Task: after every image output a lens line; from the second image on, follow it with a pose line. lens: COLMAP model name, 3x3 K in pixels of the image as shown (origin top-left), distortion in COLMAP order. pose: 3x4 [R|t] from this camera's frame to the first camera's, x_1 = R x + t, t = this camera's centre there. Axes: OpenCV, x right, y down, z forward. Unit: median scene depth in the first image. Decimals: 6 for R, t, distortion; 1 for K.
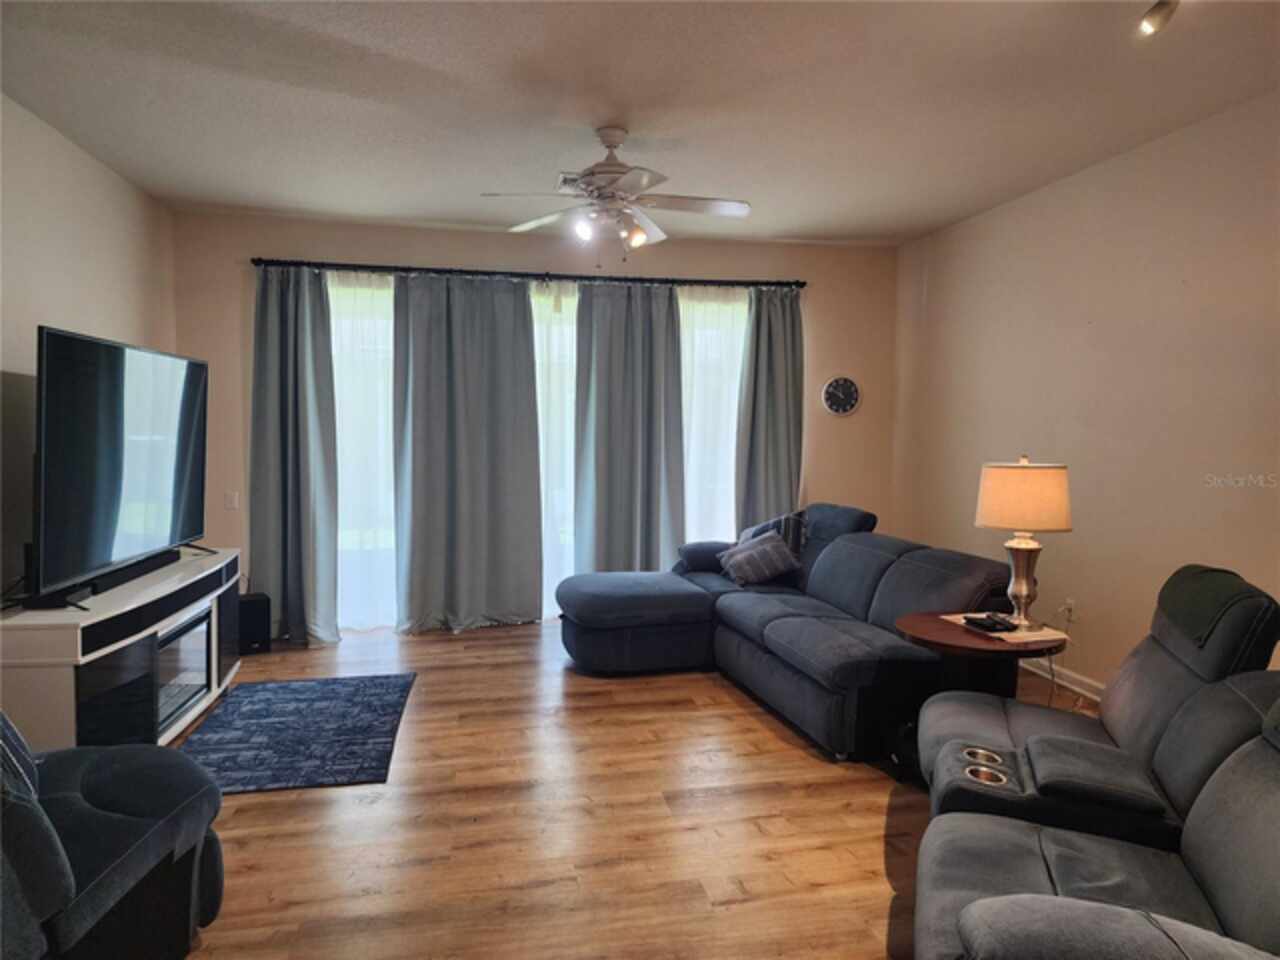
lens RADIAL K [[854.6, 0, 638.7], [0, 854.6, 475.3], [0, 0, 1]] dist [0.052991, -0.045037]
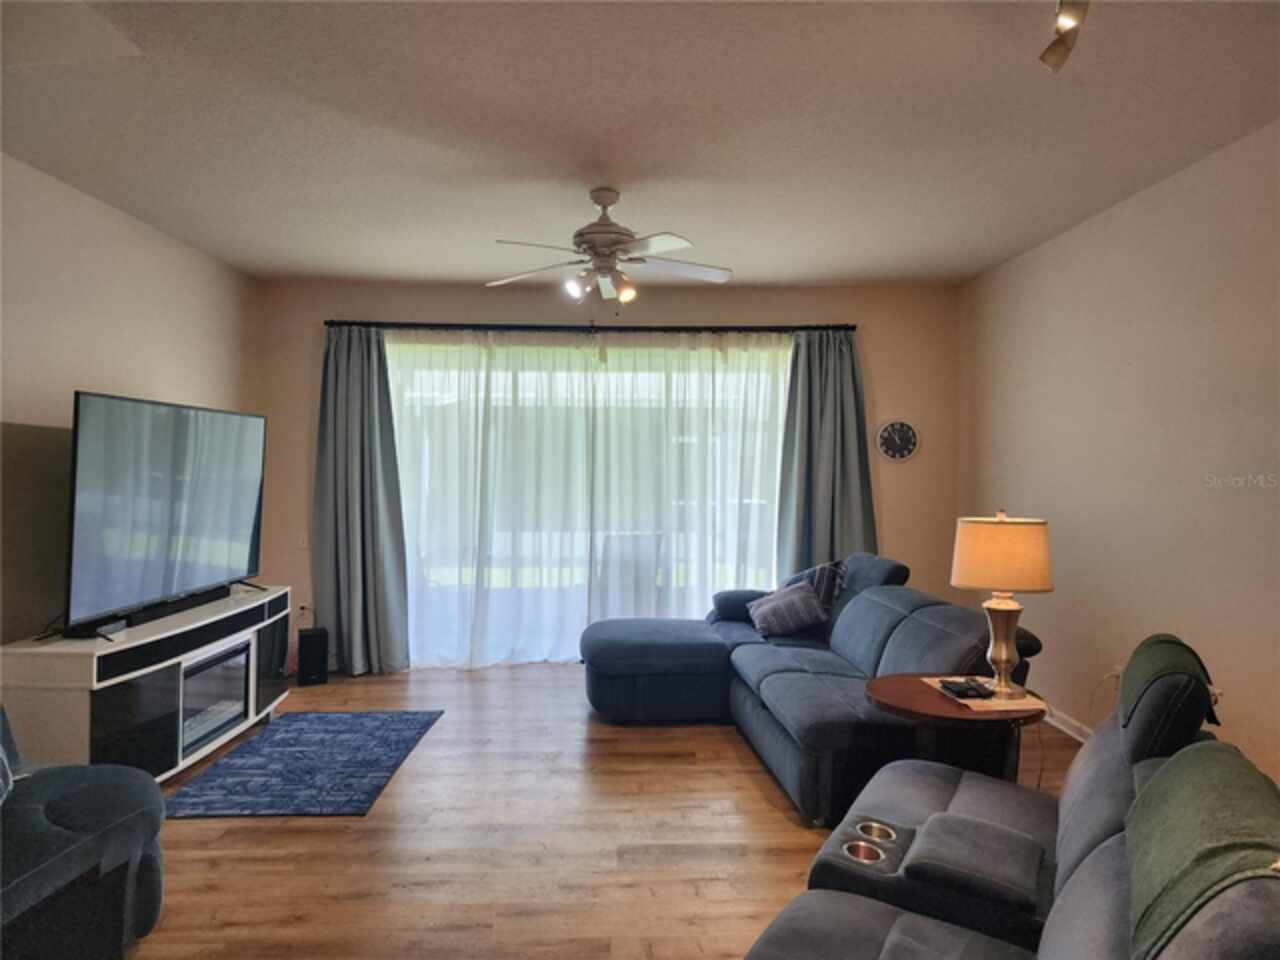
lens RADIAL K [[854.6, 0, 618.7], [0, 854.6, 472.0], [0, 0, 1]] dist [0.052991, -0.045037]
pose [[0.984294, 0.000640, -0.176537, 0.171340], [-0.009681, 0.998684, -0.050357, -0.010749], [0.176272, 0.051275, 0.983005, -0.000955]]
